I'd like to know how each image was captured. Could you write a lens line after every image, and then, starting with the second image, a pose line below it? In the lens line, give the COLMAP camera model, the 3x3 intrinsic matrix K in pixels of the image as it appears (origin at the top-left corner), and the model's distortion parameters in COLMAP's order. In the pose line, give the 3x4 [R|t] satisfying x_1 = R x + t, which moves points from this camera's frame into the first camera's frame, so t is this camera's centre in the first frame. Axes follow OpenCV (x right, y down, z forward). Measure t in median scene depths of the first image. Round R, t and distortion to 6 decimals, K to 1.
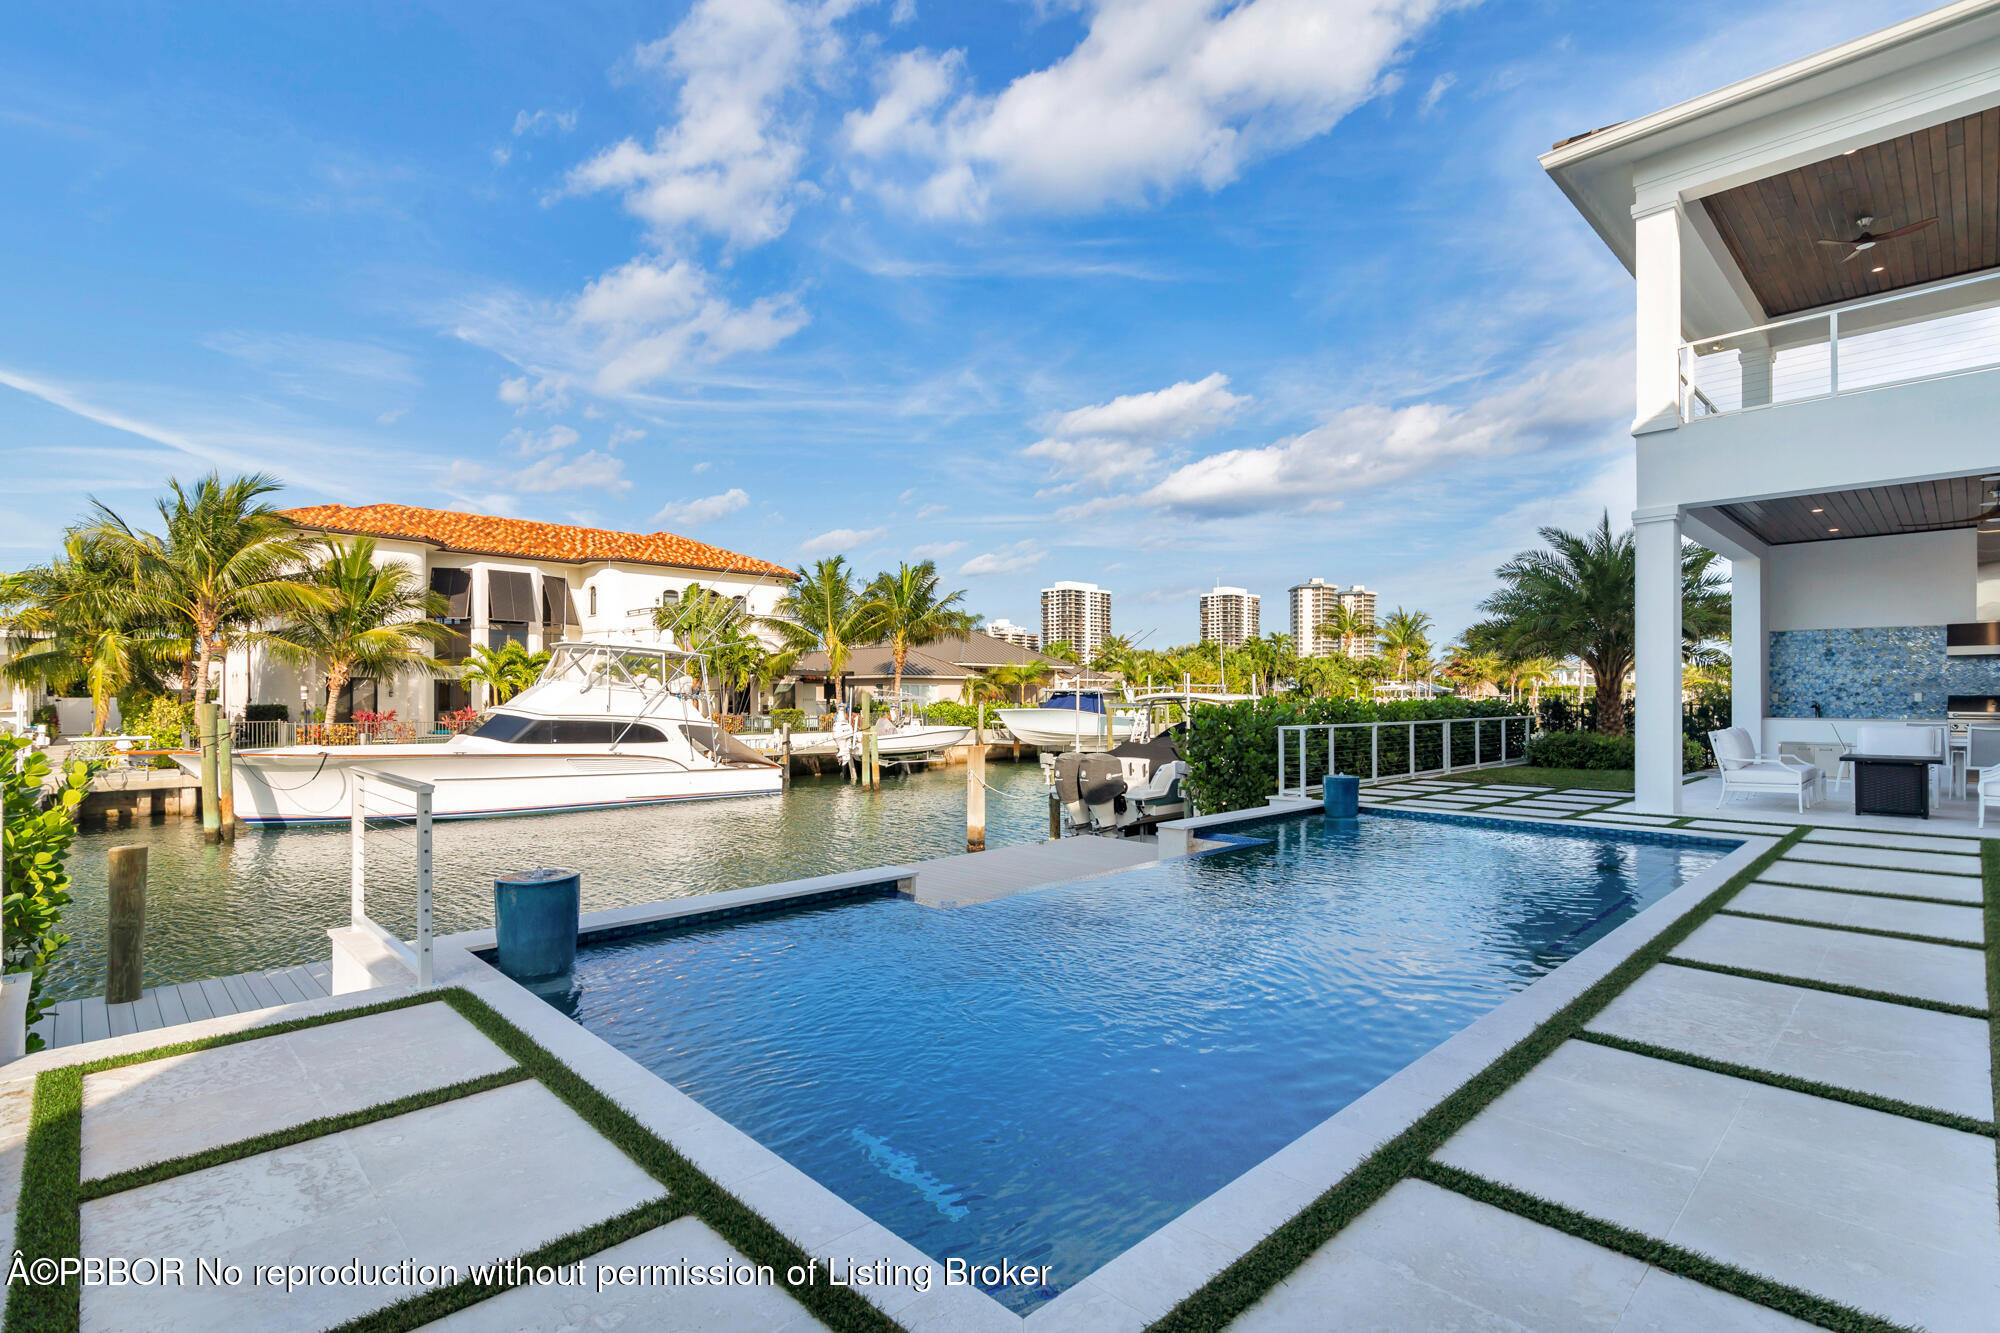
lens RADIAL K [[924.9, 0, 997.8], [0, 924.9, 710.7], [0, 0, 1]] dist [-0.012180, 0.000165]
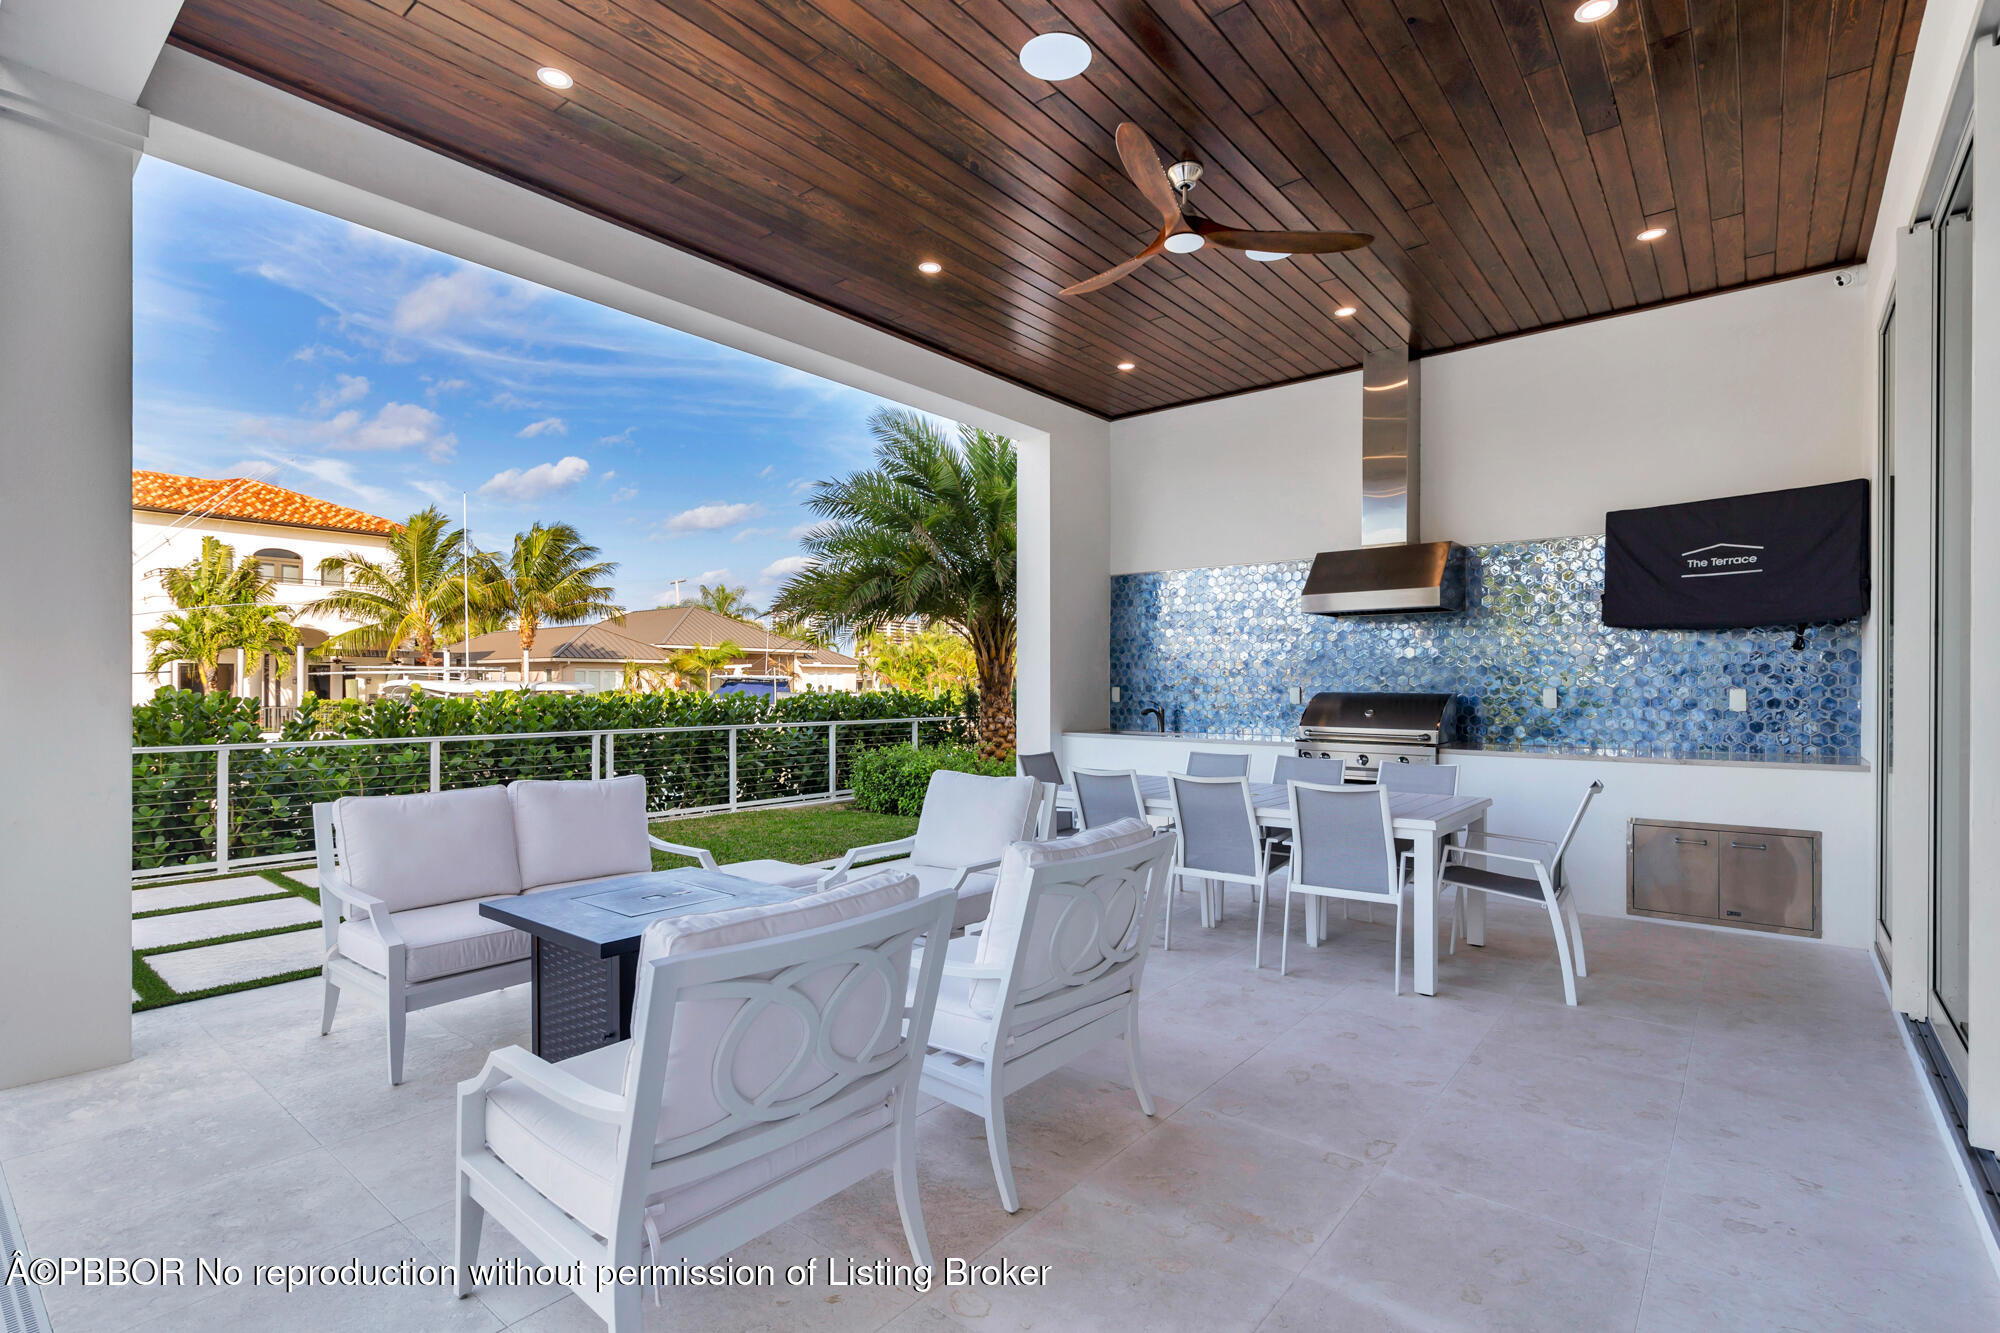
lens RADIAL K [[935.6, 0, 1007.0], [0, 935.6, 710.5], [0, 0, 1]] dist [0.001677, -0.000065]
pose [[0.992772, 0.002295, 0.119991, 0.233511], [-0.003785, 0.999919, 0.012191, -0.003702], [-0.119953, -0.012557, 0.992700, 0.144860]]
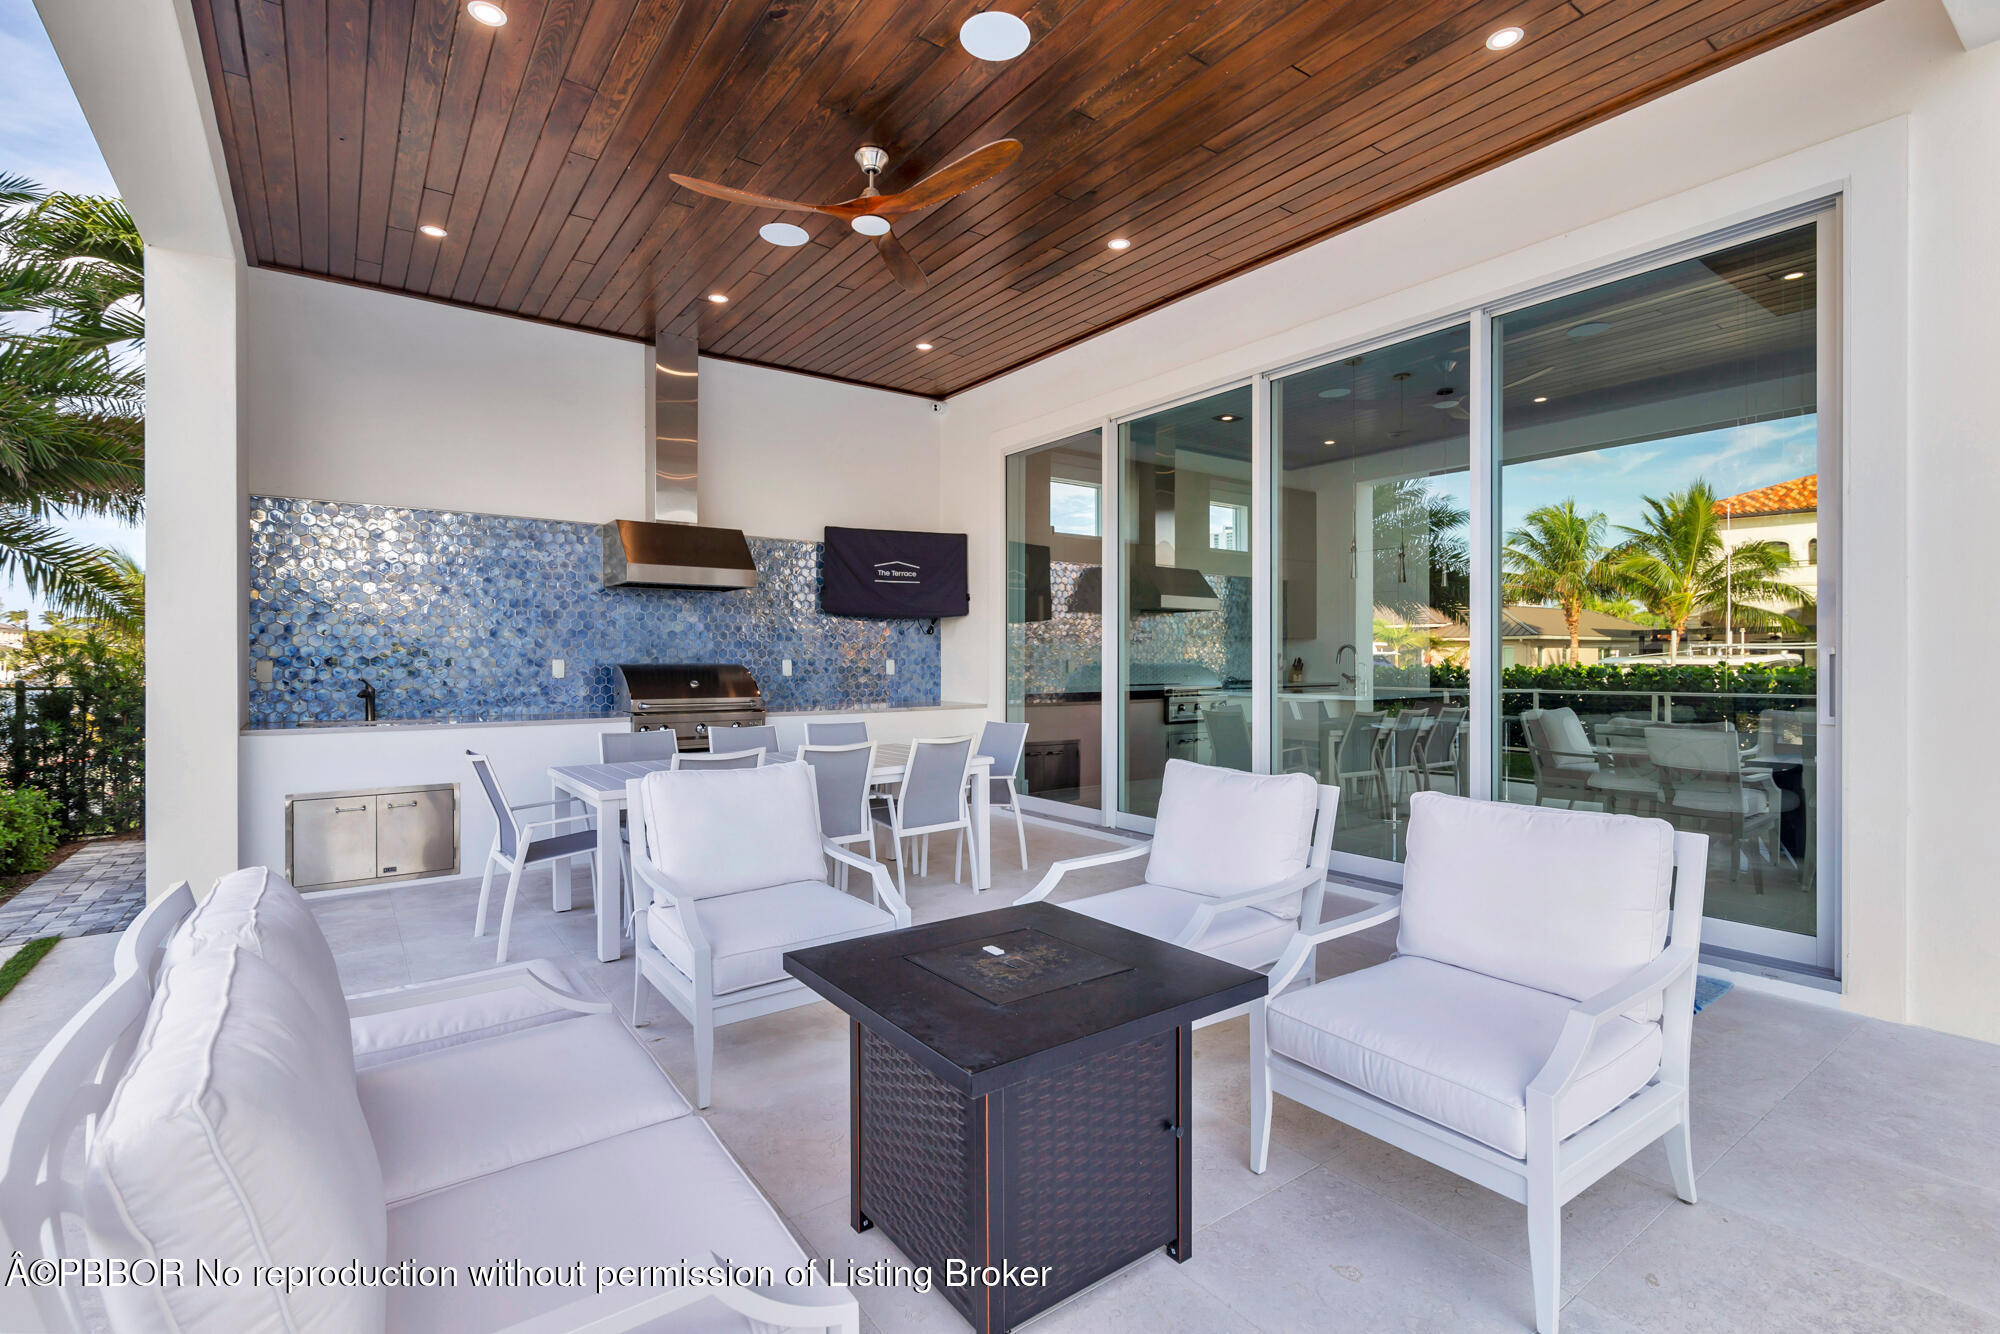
lens RADIAL K [[907.7, 0, 1000.7], [0, 907.7, 675.9], [0, 0, 1]] dist [0.000696, -0.000191]
pose [[0.131237, -0.016826, 0.991208, 0.169120], [0.013742, 0.999791, 0.015152, -0.004578], [-0.991256, 0.011633, 0.131441, 0.212303]]
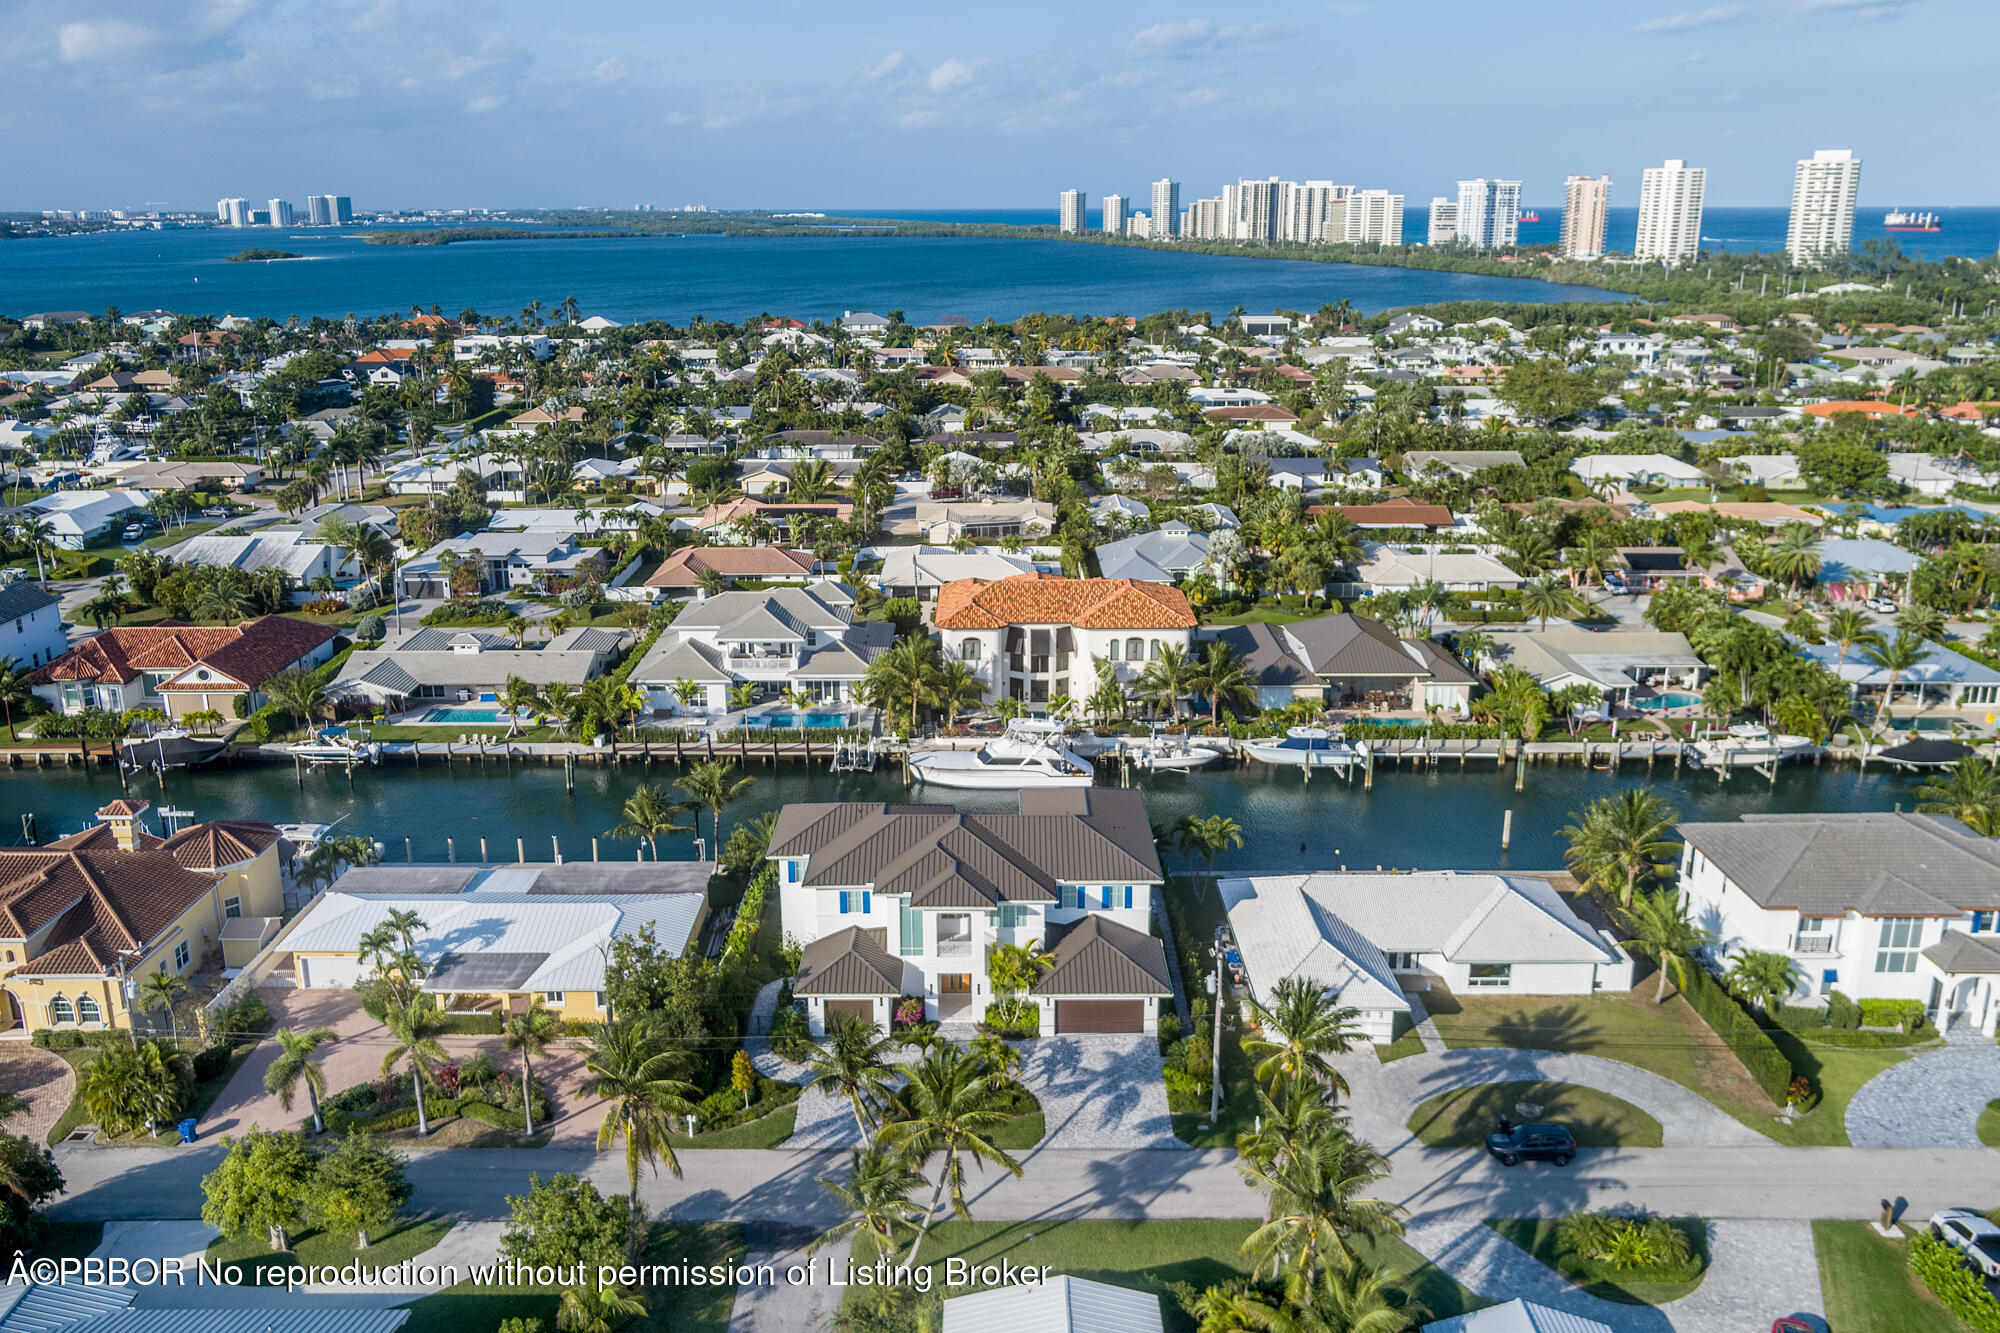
lens RADIAL K [[1513.1, 0, 1000.0], [0, 1513.1, 666.5], [0, 0, 1]] dist [-0.009161, 0.004545]
pose [[0.716698, 0.204506, -0.666724, 1.623342], [-0.011638, 0.959411, 0.281772, -0.994963], [0.697286, -0.194186, 0.689988, -1.361756]]
